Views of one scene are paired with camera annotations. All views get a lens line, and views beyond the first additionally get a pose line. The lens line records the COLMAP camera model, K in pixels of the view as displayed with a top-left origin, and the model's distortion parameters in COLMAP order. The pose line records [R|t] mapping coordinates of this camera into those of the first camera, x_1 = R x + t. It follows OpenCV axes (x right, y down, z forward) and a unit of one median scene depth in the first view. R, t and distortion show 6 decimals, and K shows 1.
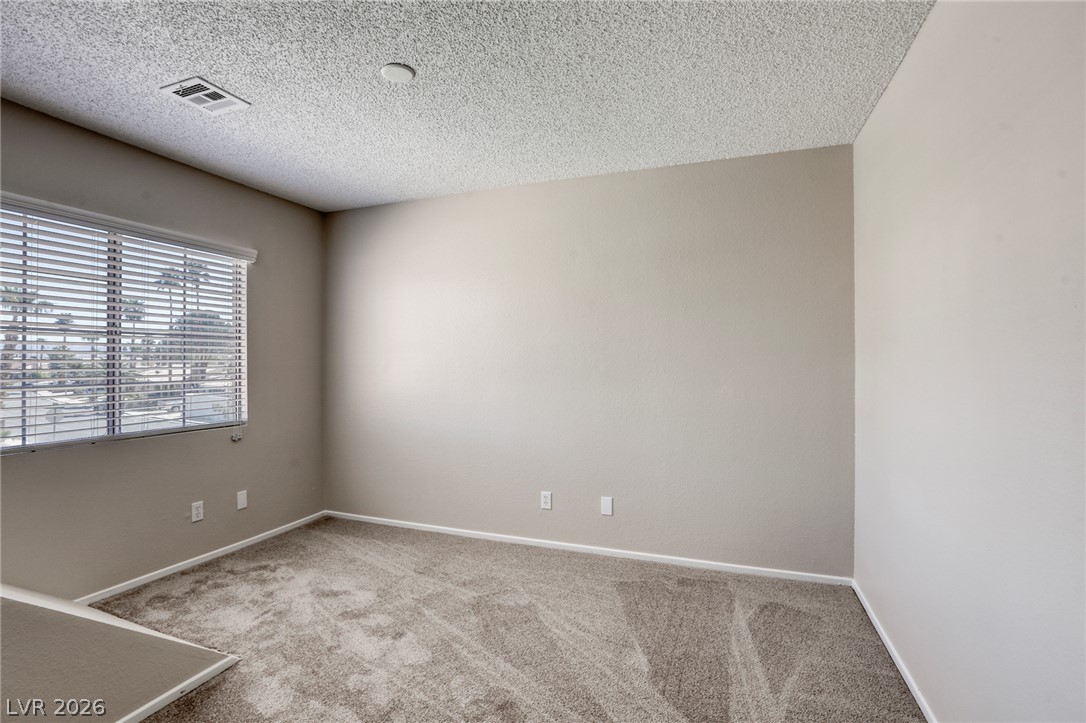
lens RADIAL K [[512.5, 0, 535.7], [0, 512.5, 367.2], [0, 0, 1]] dist [-0.055425, 0.024497]
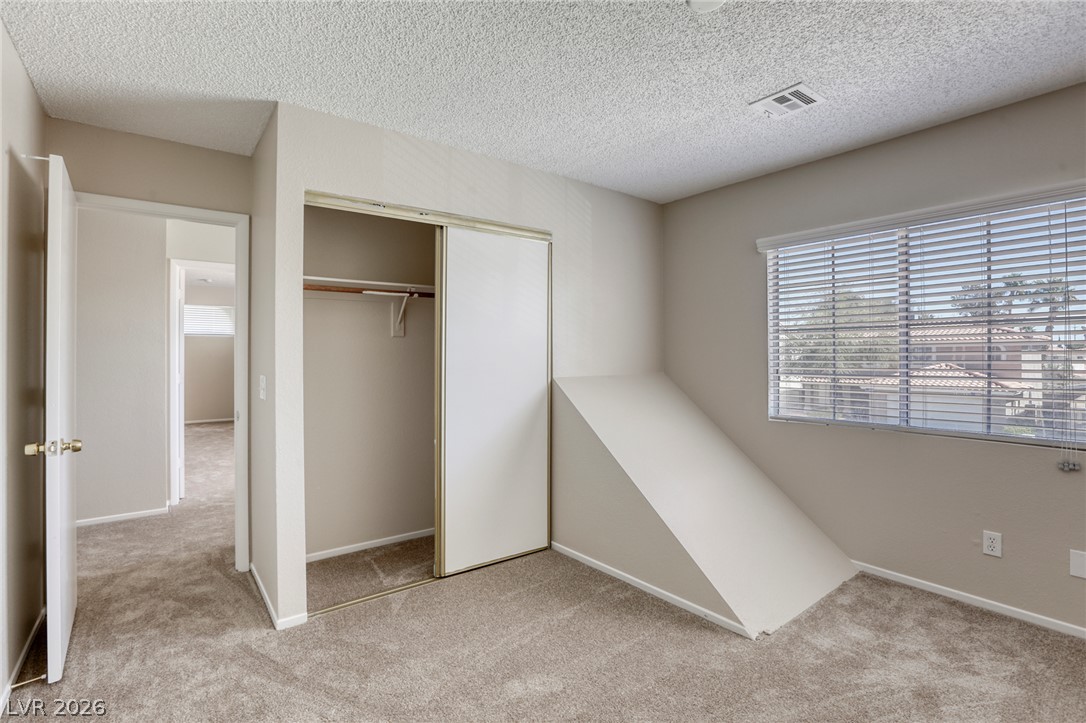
lens RADIAL K [[512.5, 0, 535.7], [0, 512.5, 367.2], [0, 0, 1]] dist [-0.055425, 0.024497]
pose [[-0.533301, 0.022116, -0.845636, 0.383485], [-0.004928, 0.999560, 0.029249, -0.010467], [0.845911, 0.019766, -0.532958, 0.840144]]
